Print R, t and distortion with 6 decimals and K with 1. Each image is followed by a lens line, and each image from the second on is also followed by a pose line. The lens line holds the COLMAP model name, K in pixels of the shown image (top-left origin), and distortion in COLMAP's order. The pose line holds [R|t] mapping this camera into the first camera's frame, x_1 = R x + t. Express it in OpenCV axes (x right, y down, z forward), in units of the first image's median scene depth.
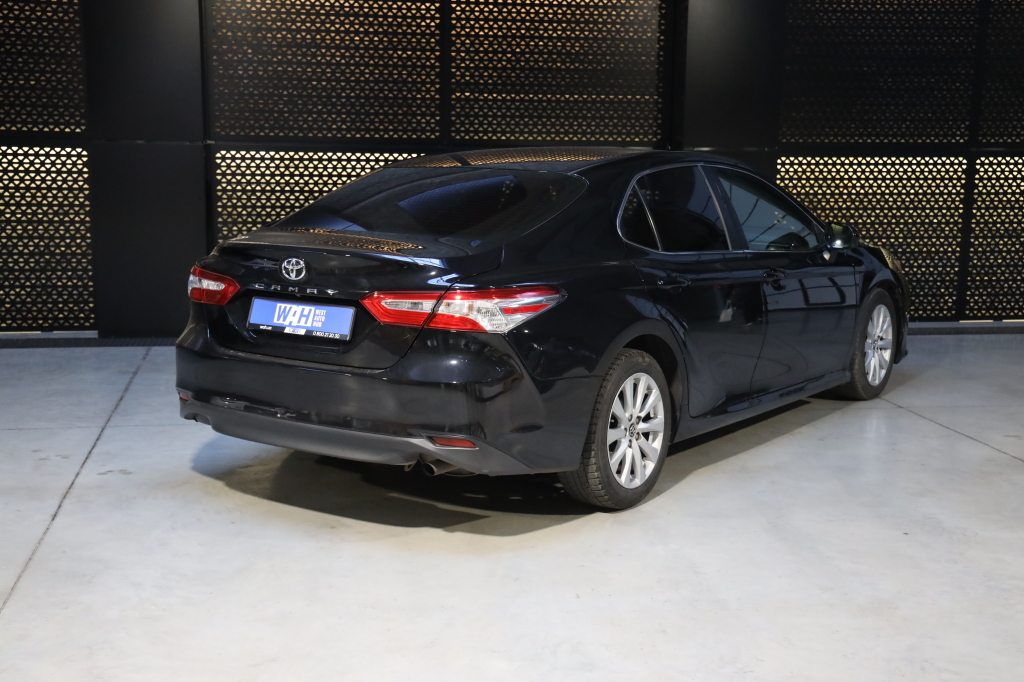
lens RADIAL K [[1433.0, 0, 531.7], [0, 1433.0, 353.7], [0, 0, 1]] dist [0.144193, 0.000000]
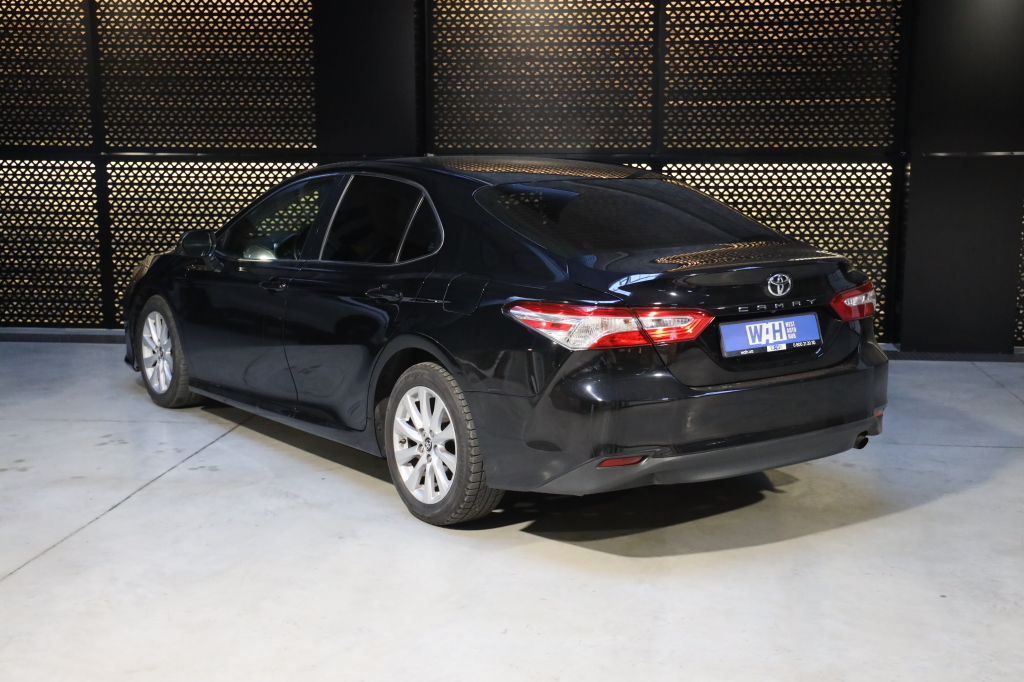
lens RADIAL K [[1446.8, 0, 510.1], [0, 1446.8, 348.9], [0, 0, 1]] dist [0.120474, 0.000000]
pose [[0.944346, 0.033392, -0.327254, 0.177203], [-0.037306, 0.999288, -0.005687, -0.003035], [0.326831, 0.017579, 0.944919, 0.033832]]
